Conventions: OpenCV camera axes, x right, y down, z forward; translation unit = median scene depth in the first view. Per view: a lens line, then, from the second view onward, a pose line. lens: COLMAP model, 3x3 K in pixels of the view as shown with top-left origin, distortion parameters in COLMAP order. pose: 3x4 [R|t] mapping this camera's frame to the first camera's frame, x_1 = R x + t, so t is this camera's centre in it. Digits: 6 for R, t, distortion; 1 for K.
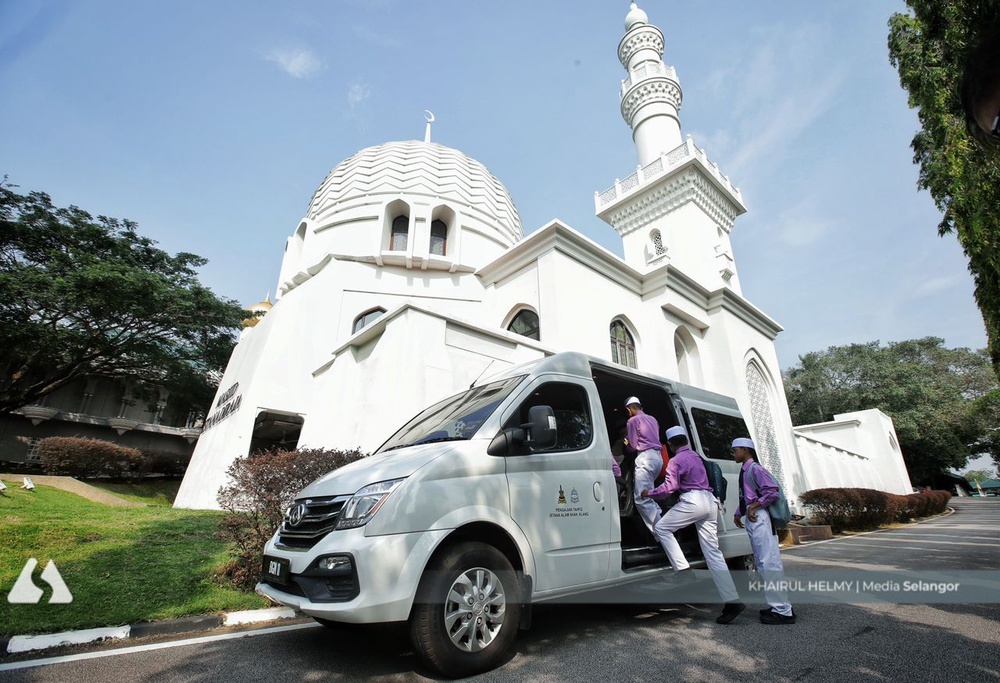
lens RADIAL K [[429.5, 0, 499.4], [0, 429.5, 358.3], [0, 0, 1]] dist [-0.001514, 0.000884]
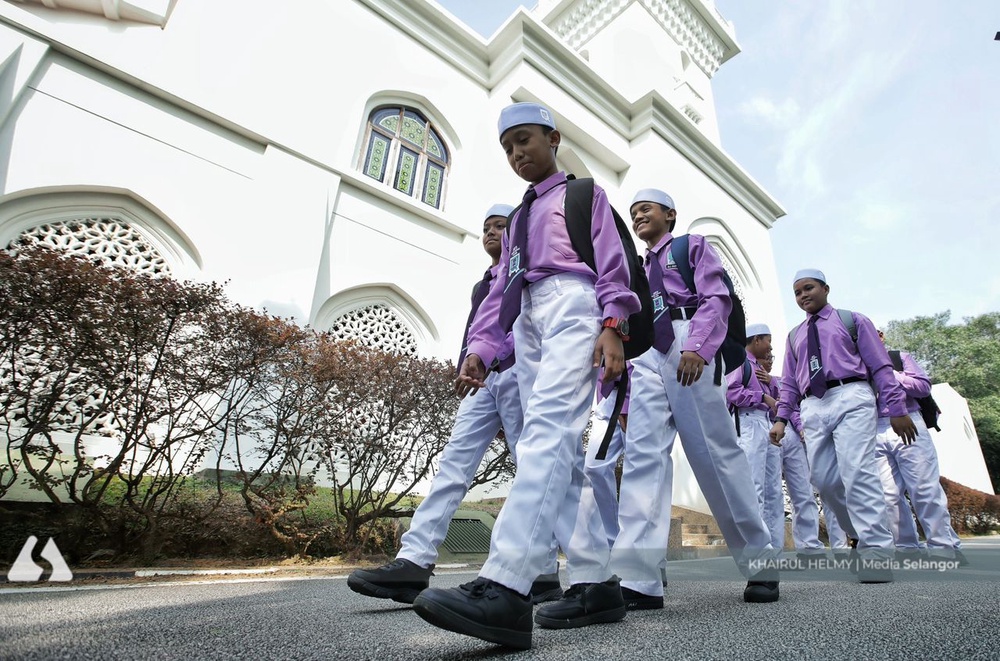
lens RADIAL K [[457.3, 0, 524.3], [0, 457.3, 328.9], [0, 0, 1]] dist [-0.018464, -0.000246]
pose [[0.998669, 0.033296, -0.039387, 0.338809], [-0.035046, 0.998390, -0.044601, 0.150733], [0.037838, 0.045922, 0.998228, 0.364761]]
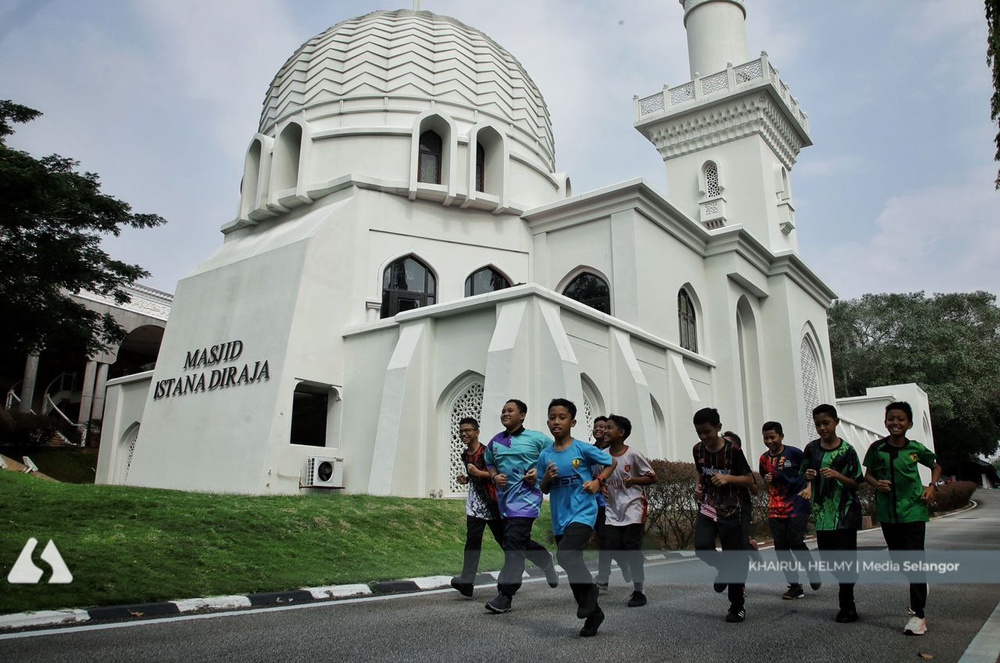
lens RADIAL K [[702.1, 0, 500.0], [0, 702.1, 331.5], [0, 0, 1]] dist [0.004516, -0.005287]
pose [[0.979187, 0.054735, 0.195440, -0.278938], [-0.074472, 0.992677, 0.095112, -0.085695], [-0.188803, -0.107688, 0.976093, -0.255844]]
